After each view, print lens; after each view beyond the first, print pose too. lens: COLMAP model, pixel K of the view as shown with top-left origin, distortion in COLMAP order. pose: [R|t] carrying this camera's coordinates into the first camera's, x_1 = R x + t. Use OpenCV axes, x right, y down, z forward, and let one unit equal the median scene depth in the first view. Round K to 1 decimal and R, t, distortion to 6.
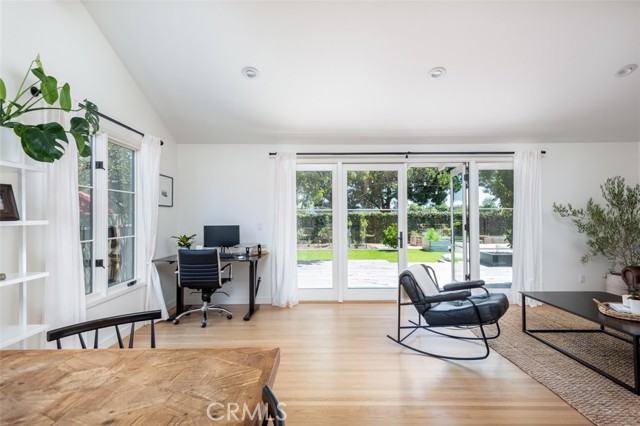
lens RADIAL K [[364.4, 0, 320.0], [0, 364.4, 213.0], [0, 0, 1]] dist [0.028236, -0.000556]
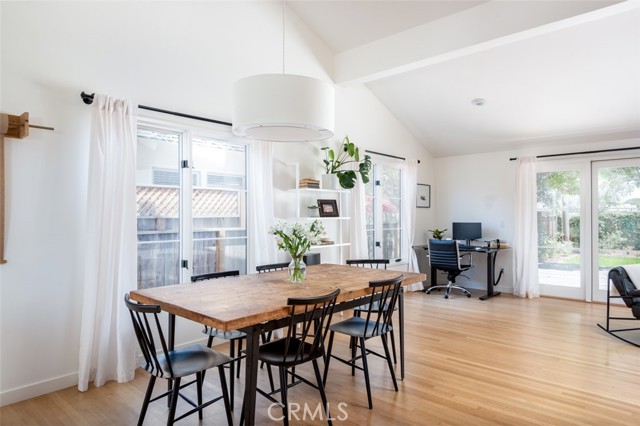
lens RADIAL K [[399.8, 0, 320.0], [0, 399.8, 213.0], [0, 0, 1]] dist [0.002831, 0.000893]
pose [[0.738323, -0.001812, -0.674445, 0.273012], [0.005318, 0.999981, 0.003134, -0.004461], [0.674426, -0.005901, 0.738319, -0.319065]]
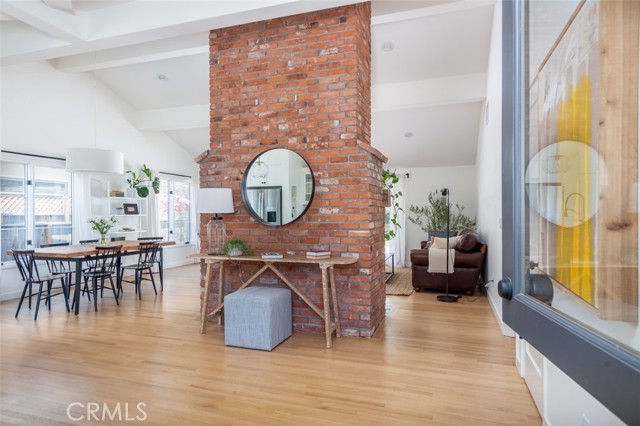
lens RADIAL K [[384.9, 0, 320.0], [0, 384.9, 213.0], [0, 0, 1]] dist [0.002571, 0.000098]
pose [[0.944697, 0.001516, -0.327940, 0.833888], [0.001504, 0.999959, 0.008956, -0.009491], [0.327940, -0.008954, 0.944656, -0.777542]]
